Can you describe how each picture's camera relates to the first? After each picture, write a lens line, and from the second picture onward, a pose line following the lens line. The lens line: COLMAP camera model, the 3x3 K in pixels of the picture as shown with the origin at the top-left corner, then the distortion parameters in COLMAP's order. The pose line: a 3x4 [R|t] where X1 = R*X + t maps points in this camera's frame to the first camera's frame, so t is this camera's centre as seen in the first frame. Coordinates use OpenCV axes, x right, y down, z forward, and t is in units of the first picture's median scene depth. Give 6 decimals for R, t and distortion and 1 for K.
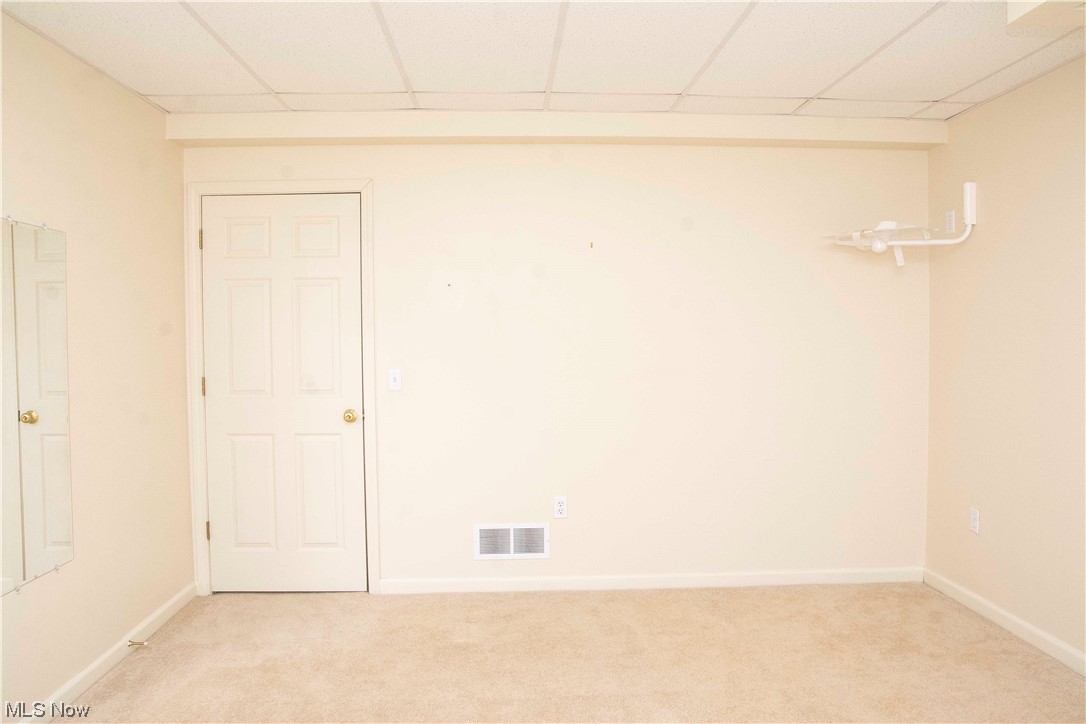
lens RADIAL K [[818.4, 0, 544.6], [0, 818.4, 358.2], [0, 0, 1]] dist [-0.139762, 0.085444]
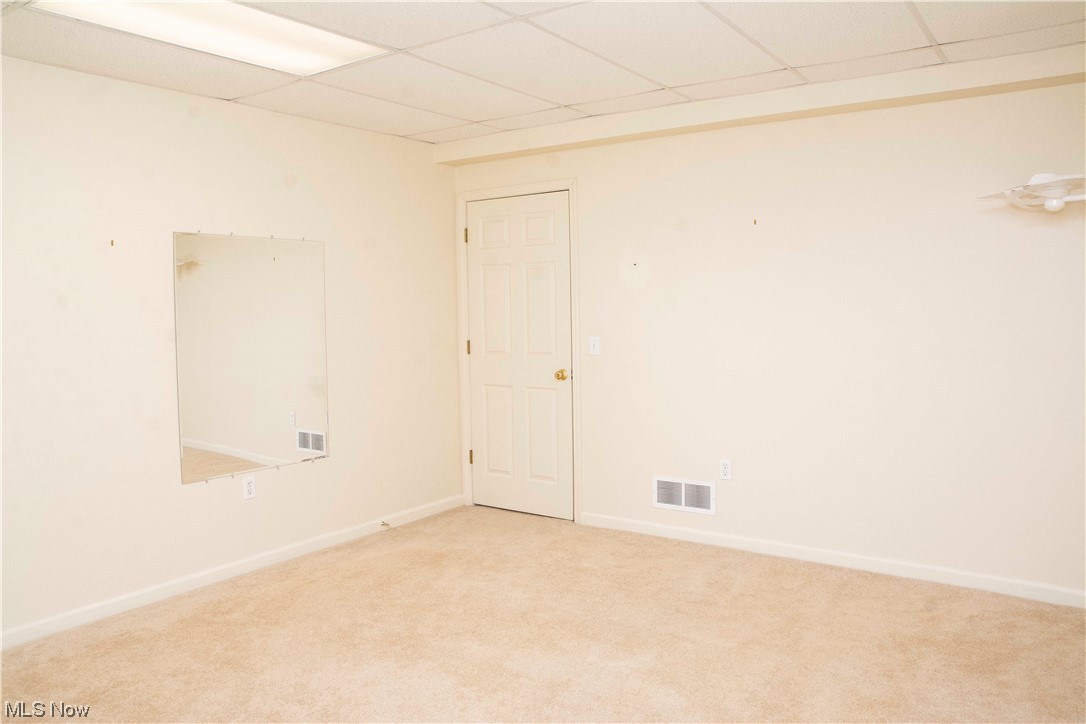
lens RADIAL K [[818.4, 0, 551.9], [0, 818.4, 358.4], [0, 0, 1]] dist [-0.139762, 0.085444]
pose [[0.786566, 0.036655, -0.616417, 0.506171], [-0.014333, 0.999051, 0.041120, -0.003380], [0.617339, -0.023508, 0.786346, 0.025494]]
